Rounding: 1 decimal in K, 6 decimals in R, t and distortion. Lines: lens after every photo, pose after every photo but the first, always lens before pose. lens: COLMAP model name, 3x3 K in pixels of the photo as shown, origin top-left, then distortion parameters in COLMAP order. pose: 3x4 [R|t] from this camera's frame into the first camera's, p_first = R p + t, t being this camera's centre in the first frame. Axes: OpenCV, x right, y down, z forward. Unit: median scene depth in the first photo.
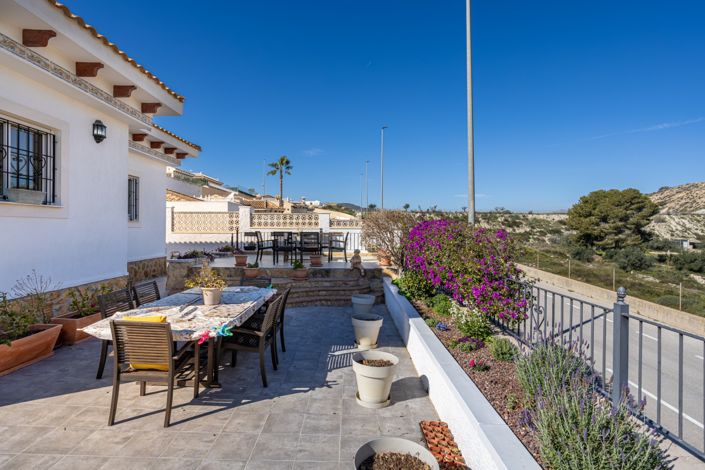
lens RADIAL K [[393.2, 0, 348.3], [0, 393.2, 213.2], [0, 0, 1]] dist [-0.021994, 0.016988]
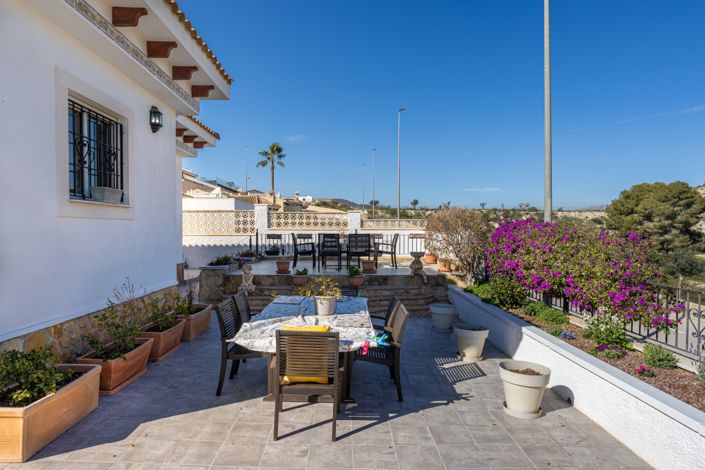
lens RADIAL K [[468.5, 0, 355.3], [0, 468.5, 225.9], [0, 0, 1]] dist [-0.041358, 0.020433]
pose [[0.999421, -0.003214, 0.033860, -0.245355], [0.002094, 0.999451, 0.033077, -0.005878], [-0.033947, -0.032987, 0.998879, -0.060657]]
